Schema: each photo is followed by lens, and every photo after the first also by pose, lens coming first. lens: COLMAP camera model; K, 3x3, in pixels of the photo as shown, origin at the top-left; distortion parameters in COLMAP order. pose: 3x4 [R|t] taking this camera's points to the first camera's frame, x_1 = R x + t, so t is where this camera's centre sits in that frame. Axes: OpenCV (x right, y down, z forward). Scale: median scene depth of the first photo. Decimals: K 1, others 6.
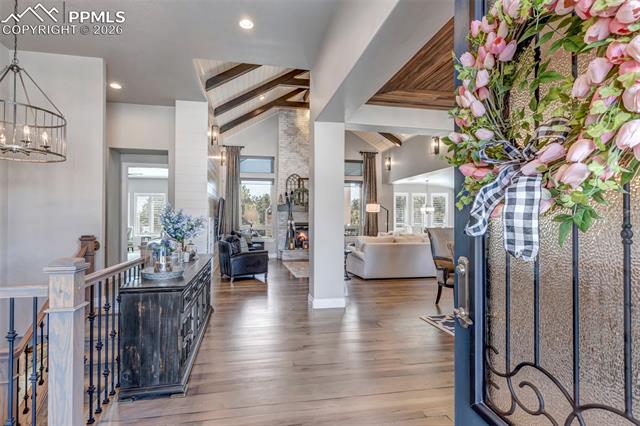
lens RADIAL K [[303.7, 0, 291.1], [0, 303.7, 222.5], [0, 0, 1]] dist [0.023815, 0.000087]
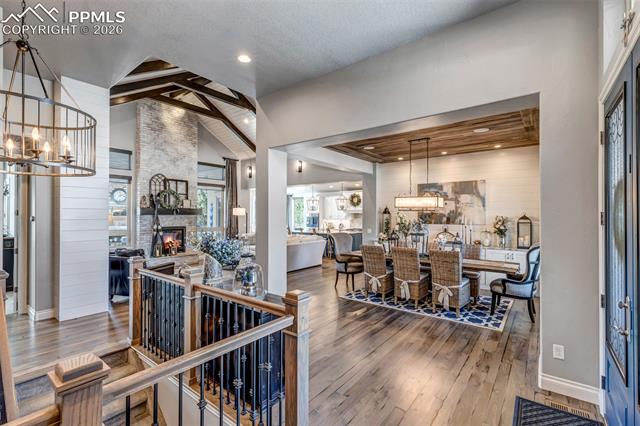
lens RADIAL K [[305.8, 0, 324.9], [0, 305.8, 214.6], [0, 0, 1]] dist [0.000700, -0.000119]
pose [[0.718899, -0.000234, 0.695115, -0.268953], [0.007080, 0.999951, -0.006986, -0.028085], [-0.695079, 0.009944, 0.718865, 0.002809]]
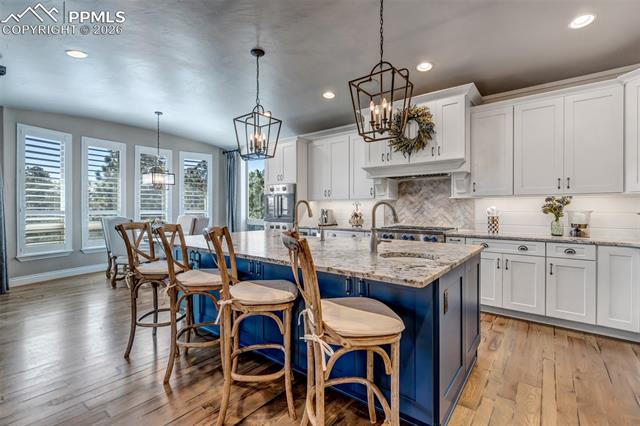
lens RADIAL K [[289.8, 0, 320.0], [0, 289.8, 213.0], [0, 0, 1]] dist [0.002459, 0.001066]
pose [[0.741760, -0.003014, 0.670659, 0.416610], [0.008305, 0.999955, -0.004692, 0.006483], [-0.670614, 0.009050, 0.741751, 0.669726]]
